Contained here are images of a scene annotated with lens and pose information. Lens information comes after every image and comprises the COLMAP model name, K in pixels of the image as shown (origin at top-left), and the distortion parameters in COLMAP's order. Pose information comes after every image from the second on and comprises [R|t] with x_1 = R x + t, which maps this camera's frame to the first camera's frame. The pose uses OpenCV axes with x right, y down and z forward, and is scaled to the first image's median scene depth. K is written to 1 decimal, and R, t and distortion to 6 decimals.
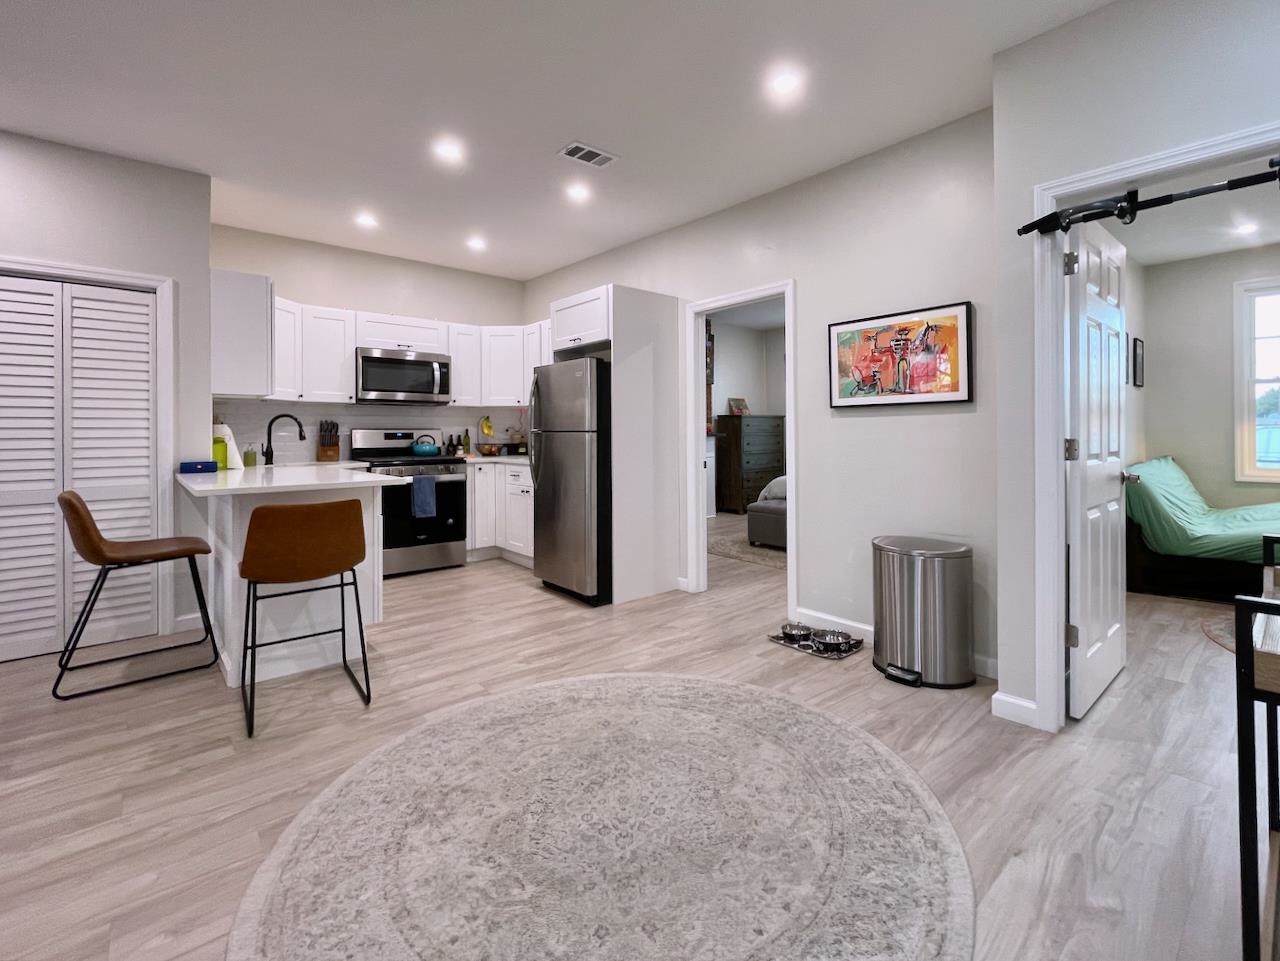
lens RADIAL K [[583.8, 0, 666.0], [0, 583.8, 428.7], [0, 0, 1]] dist [0.003968, -0.001517]
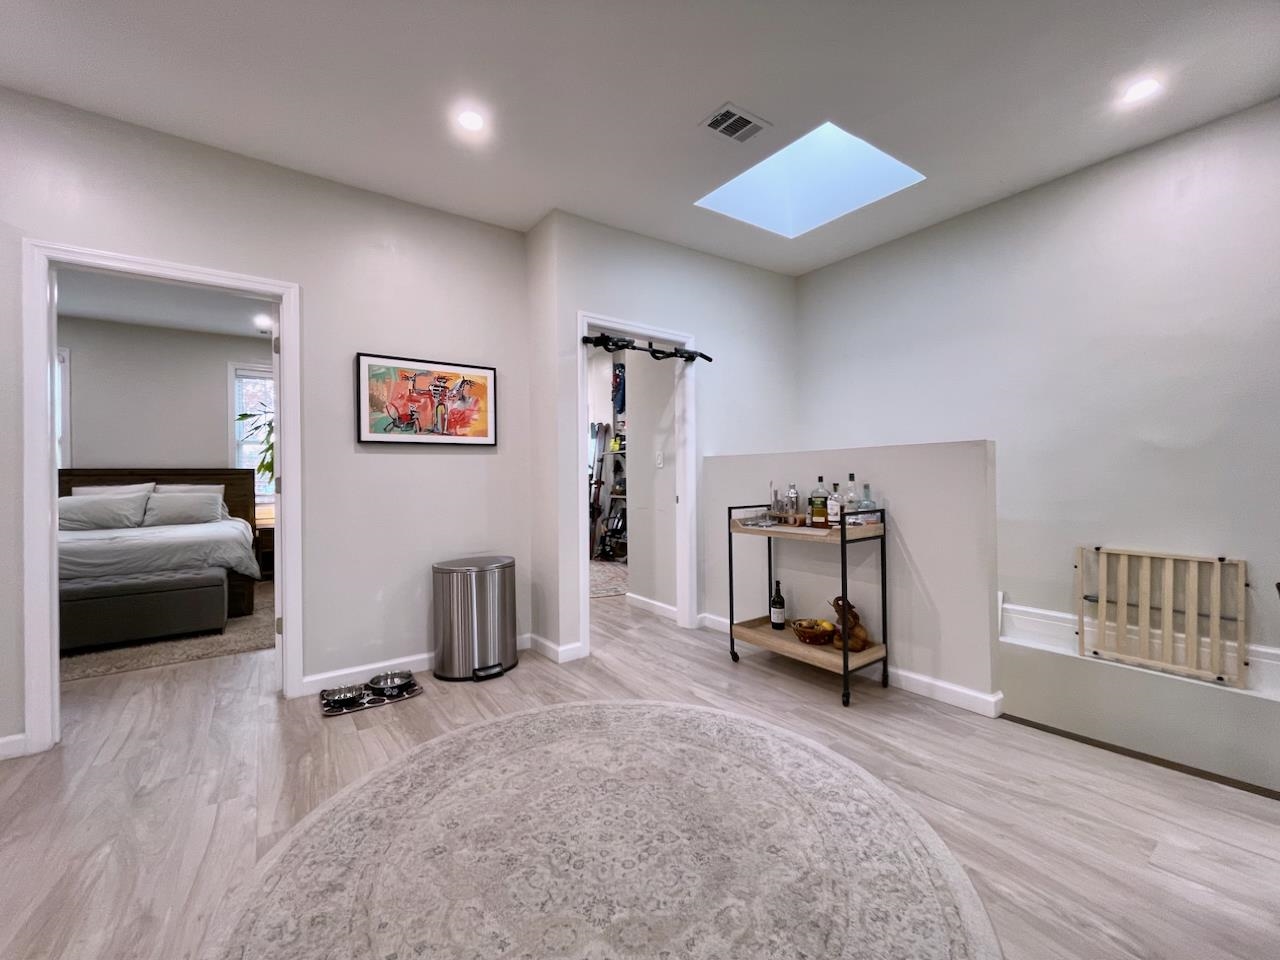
lens RADIAL K [[537.3, 0, 633.9], [0, 537.3, 472.0], [0, 0, 1]] dist [-0.001308, -0.001108]
pose [[0.109514, 0.016324, 0.993851, -0.529749], [0.007273, 0.999825, -0.017223, 0.029976], [-0.993959, 0.009115, 0.109376, 0.476139]]
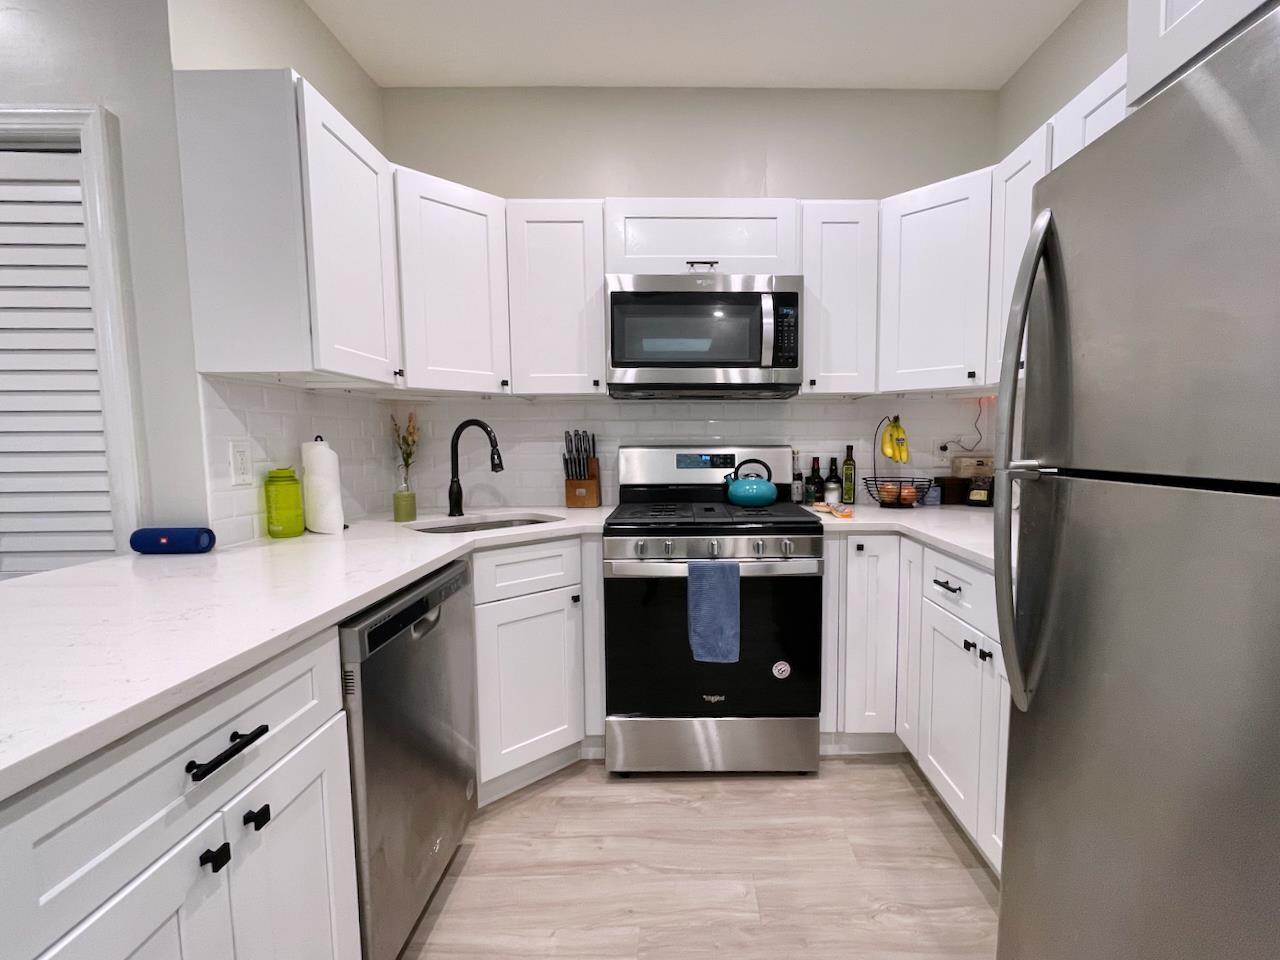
lens RADIAL K [[565.5, 0, 699.8], [0, 565.5, 487.1], [0, 0, 1]] dist [0.000703, -0.002453]
pose [[0.756149, 0.052866, -0.652261, -0.231491], [0.004740, 0.996263, 0.086243, -0.009622], [0.654383, -0.068304, 0.753072, 0.982760]]
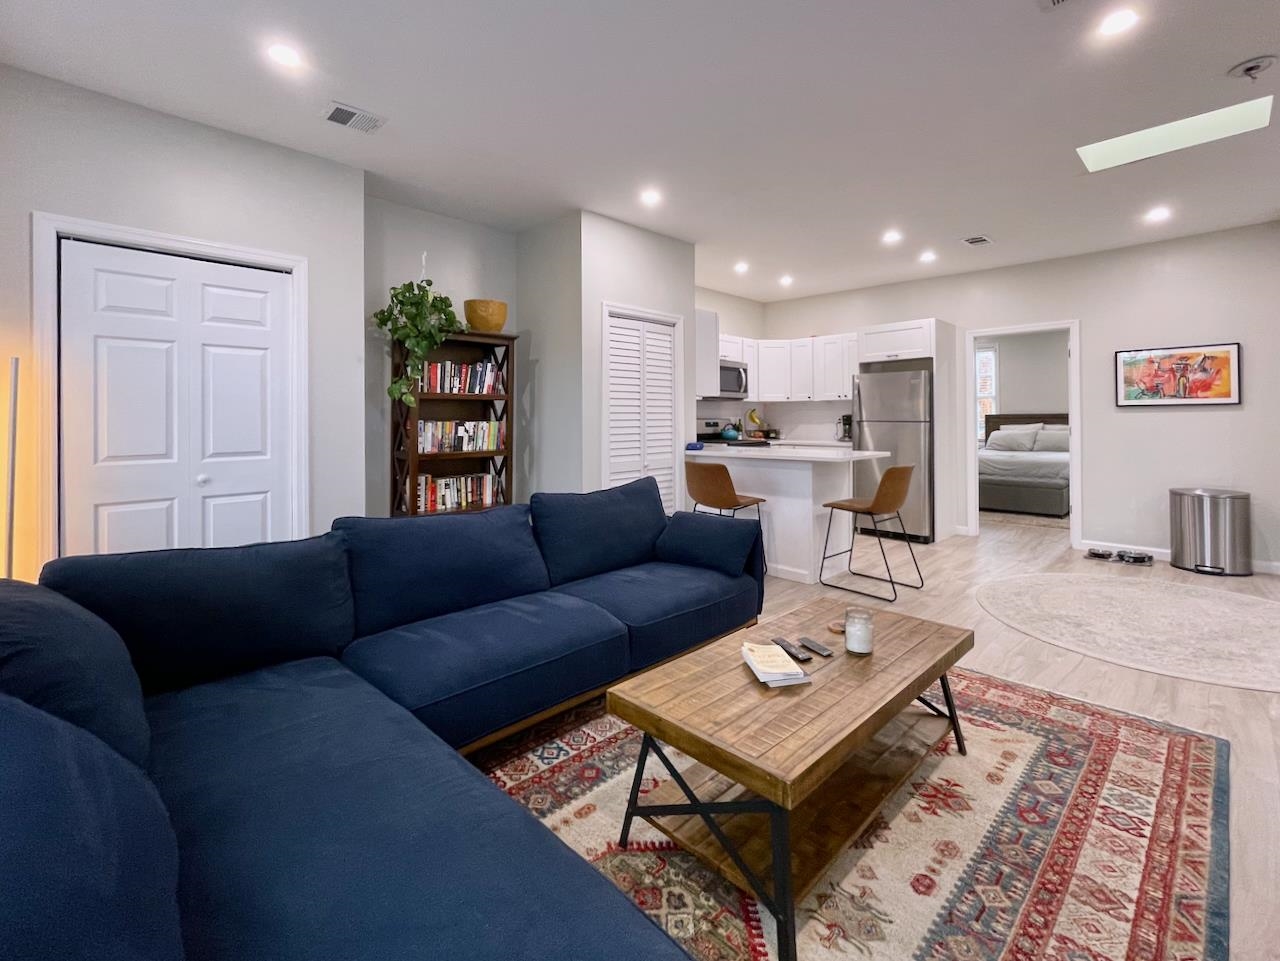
lens RADIAL K [[583.8, 0, 650.5], [0, 583.8, 415.9], [0, 0, 1]] dist [0.003968, -0.001517]
pose [[0.997745, 0.000512, 0.067121, -1.051515], [-0.000563, 1.000000, 0.000733, -0.011135], [-0.067121, -0.000769, 0.997745, -0.450297]]
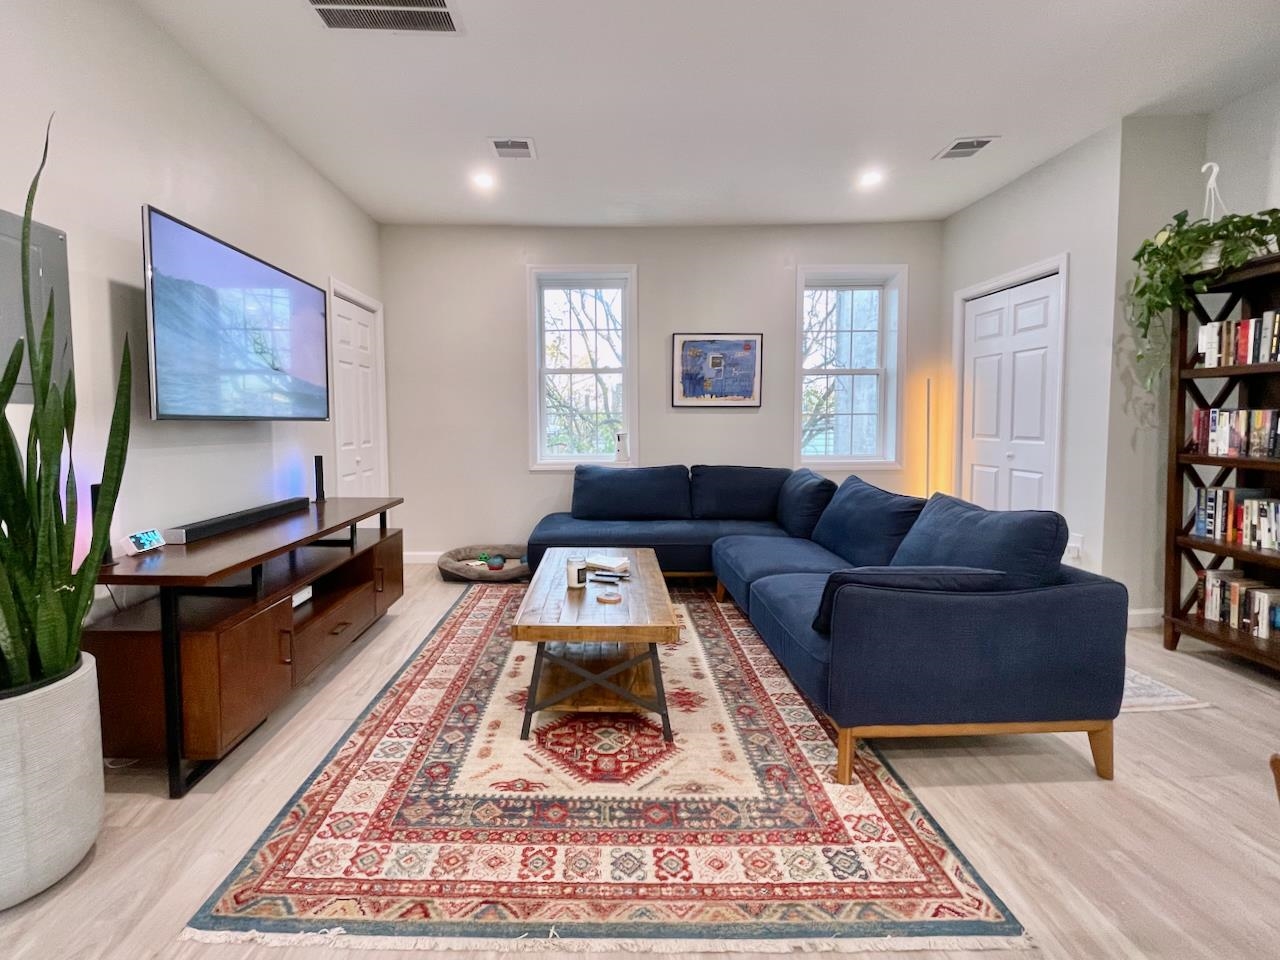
lens RADIAL K [[565.5, 0, 602.1], [0, 565.5, 452.7], [0, 0, 1]] dist [0.000703, -0.002453]
pose [[-0.663410, 0.055313, -0.746209, -0.256815], [0.015017, 0.998047, 0.060630, 0.001100], [0.748105, 0.029017, -0.662945, 0.661132]]
